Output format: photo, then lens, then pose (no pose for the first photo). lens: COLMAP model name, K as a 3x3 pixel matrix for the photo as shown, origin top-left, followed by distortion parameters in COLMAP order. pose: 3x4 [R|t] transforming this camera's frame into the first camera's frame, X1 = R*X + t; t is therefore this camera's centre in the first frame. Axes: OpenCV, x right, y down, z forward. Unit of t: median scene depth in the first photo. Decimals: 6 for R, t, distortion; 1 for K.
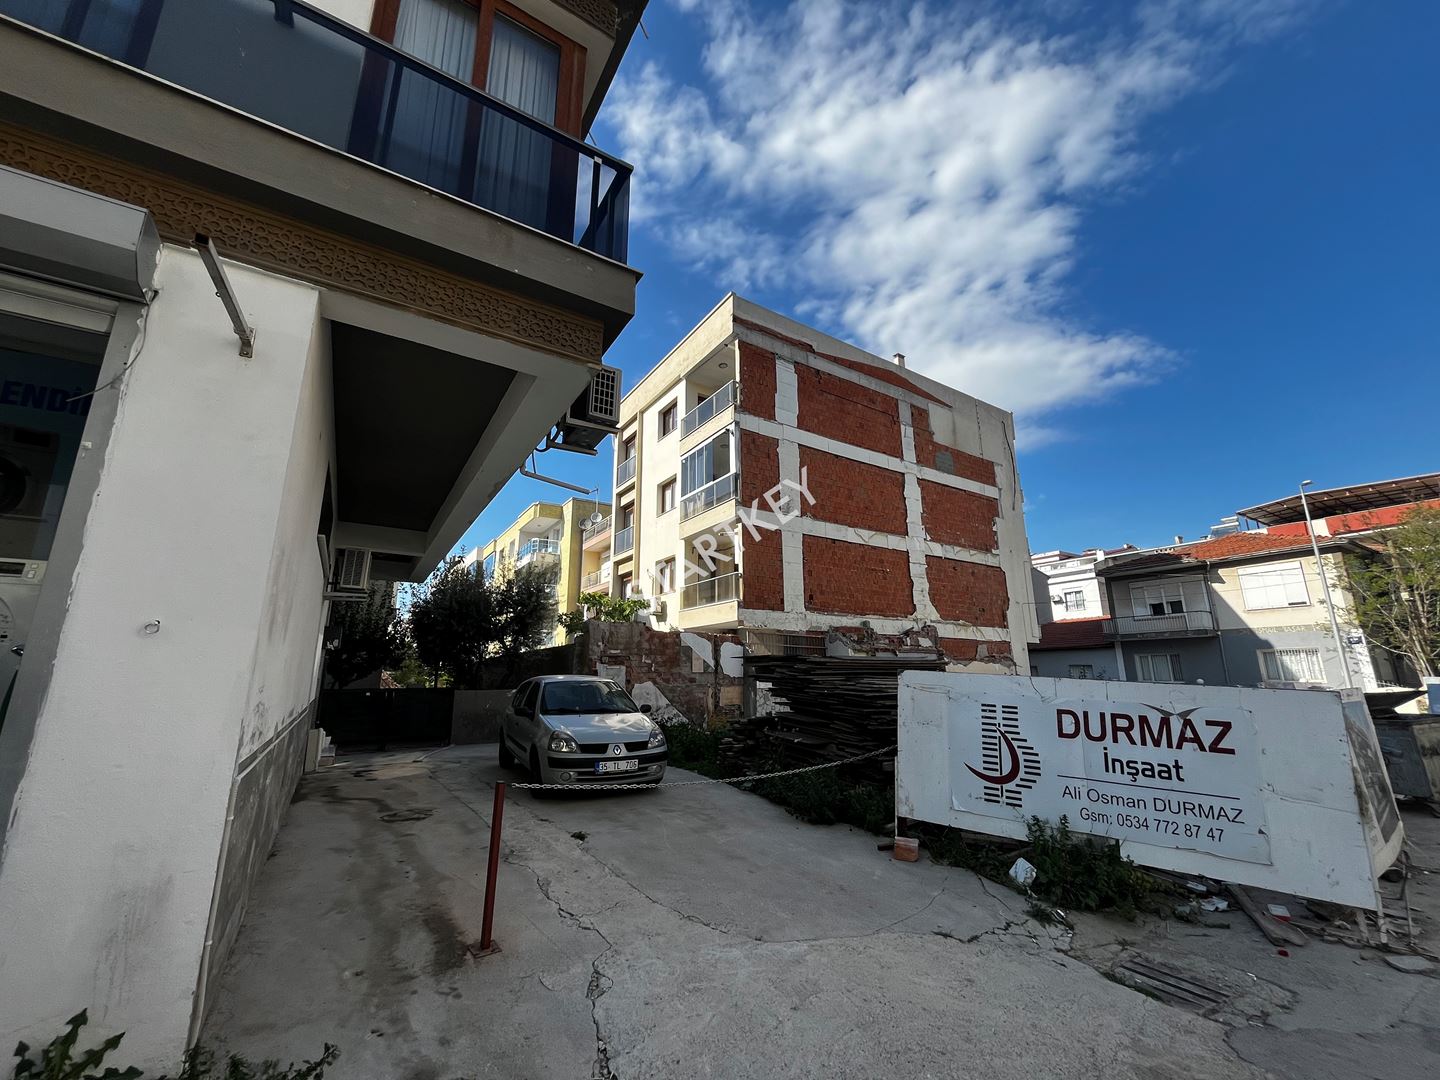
lens RADIAL K [[578.4, 0, 718.5], [0, 578.4, 536.6], [0, 0, 1]] dist [-0.004587, -0.000023]
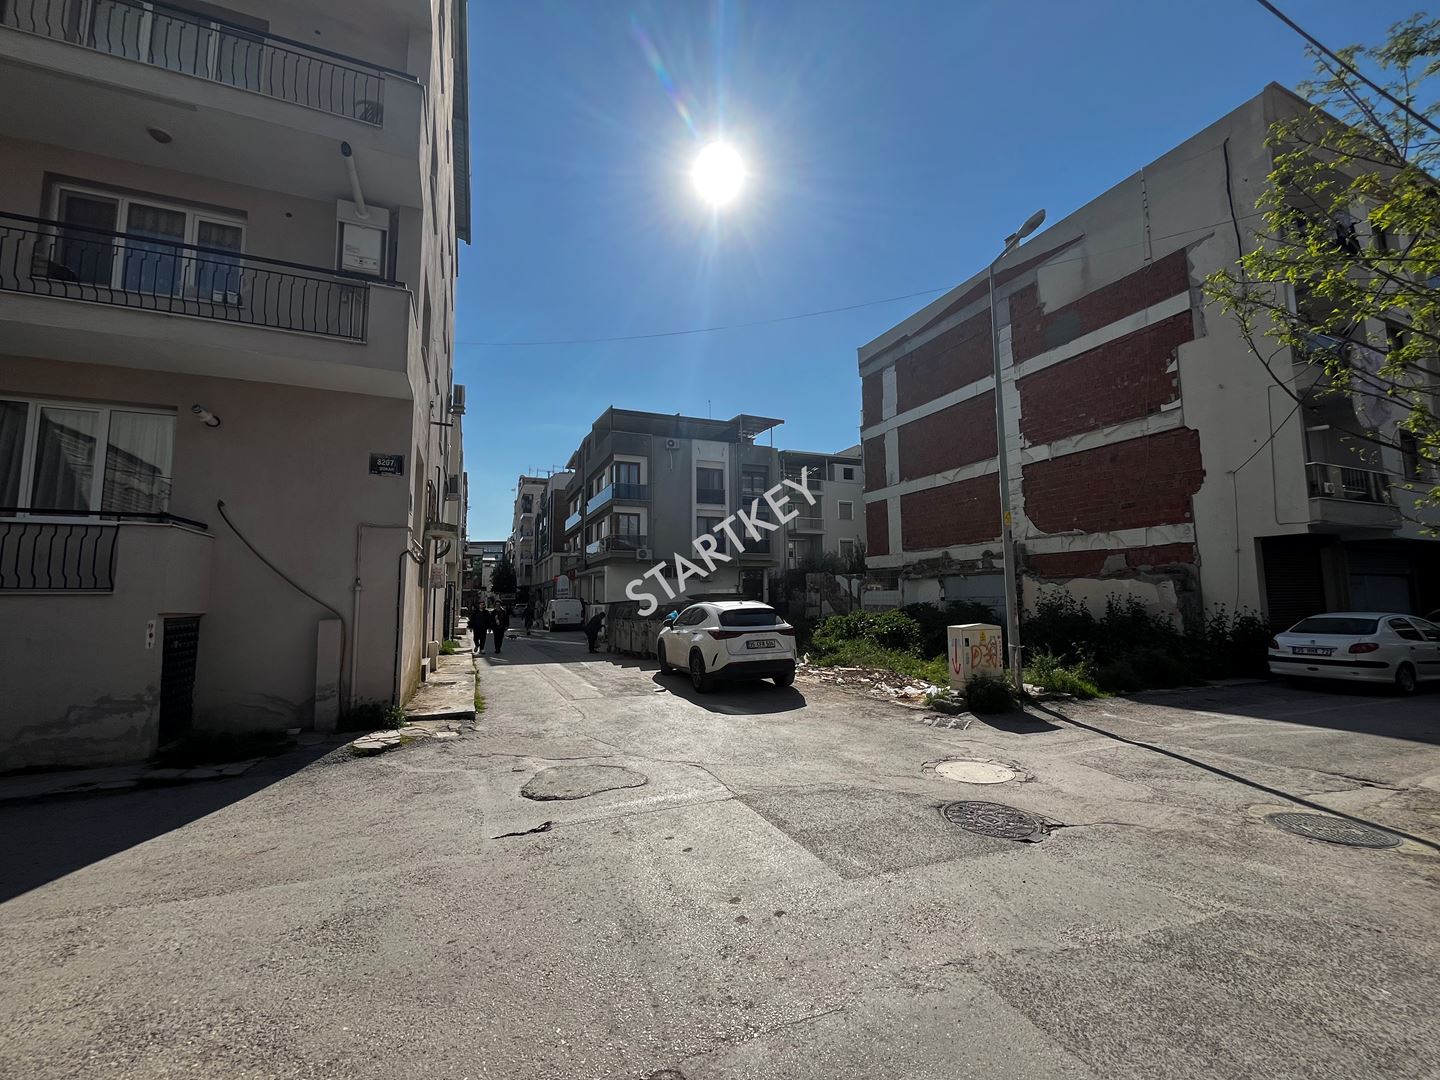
lens RADIAL K [[578.4, 0, 716.8], [0, 578.4, 540.6], [0, 0, 1]] dist [-0.004587, -0.000023]
pose [[-0.175272, -0.093150, -0.980104, 1.321366], [0.241375, 0.961065, -0.134505, 0.150187], [0.954473, -0.260147, -0.145964, 0.642327]]
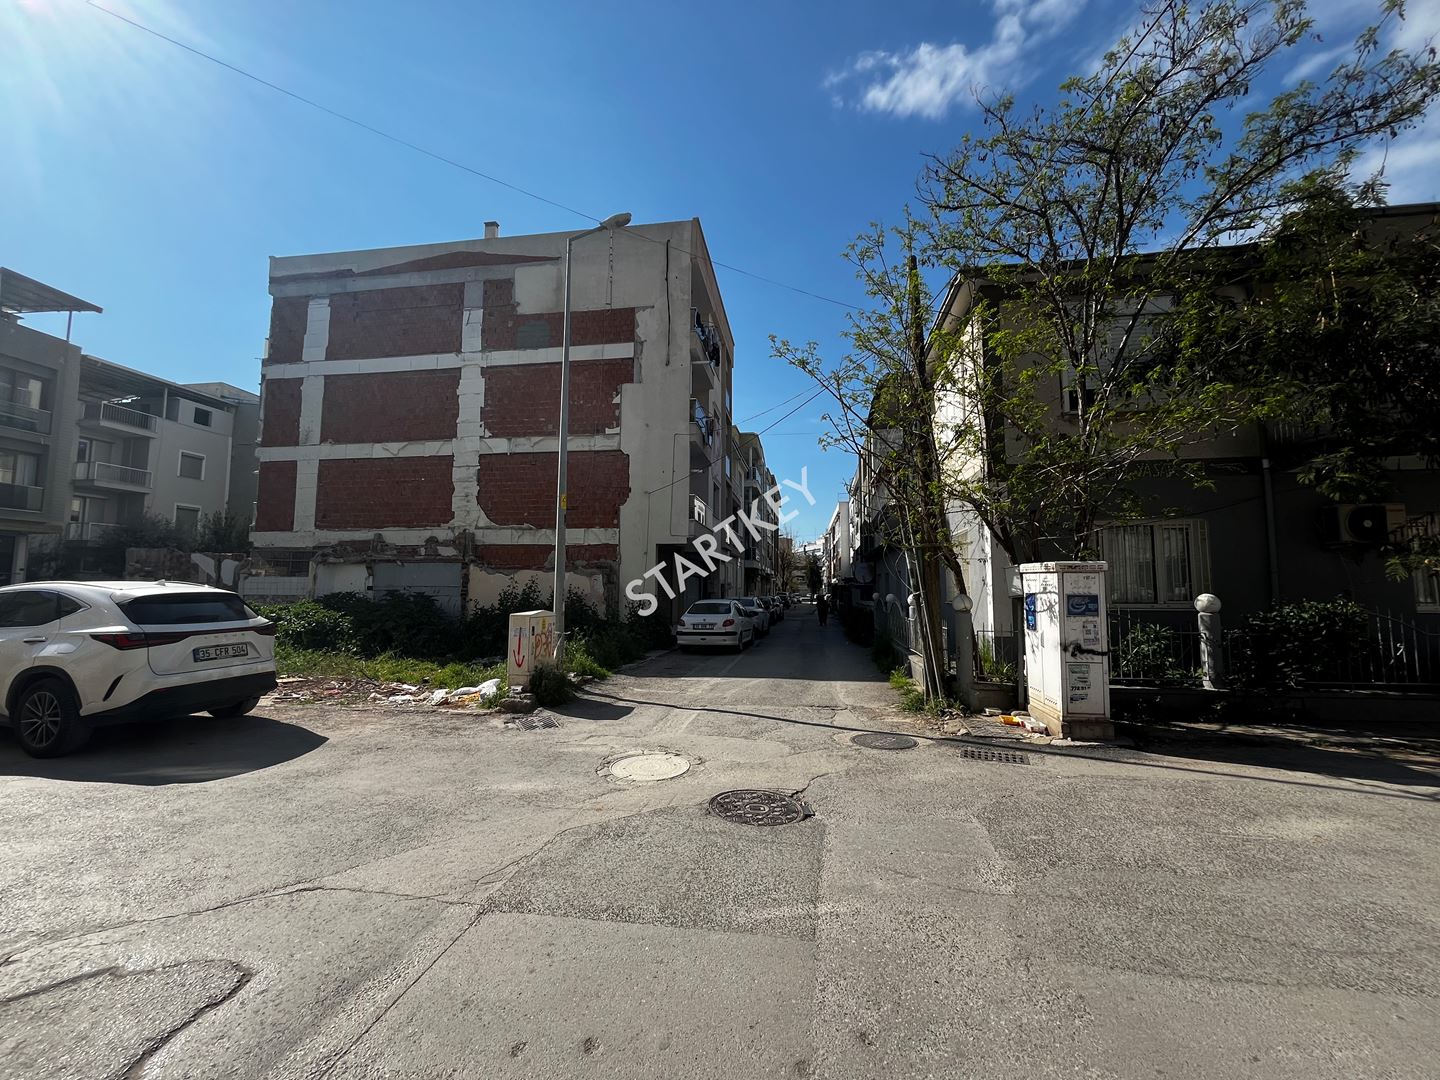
lens RADIAL K [[578.4, 0, 714.5], [0, 578.4, 541.8], [0, 0, 1]] dist [-0.004587, -0.000023]
pose [[0.749040, -0.049709, -0.660658, 1.217399], [0.150262, 0.983942, 0.096330, 0.132899], [0.645260, -0.171427, 0.744481, 0.542594]]
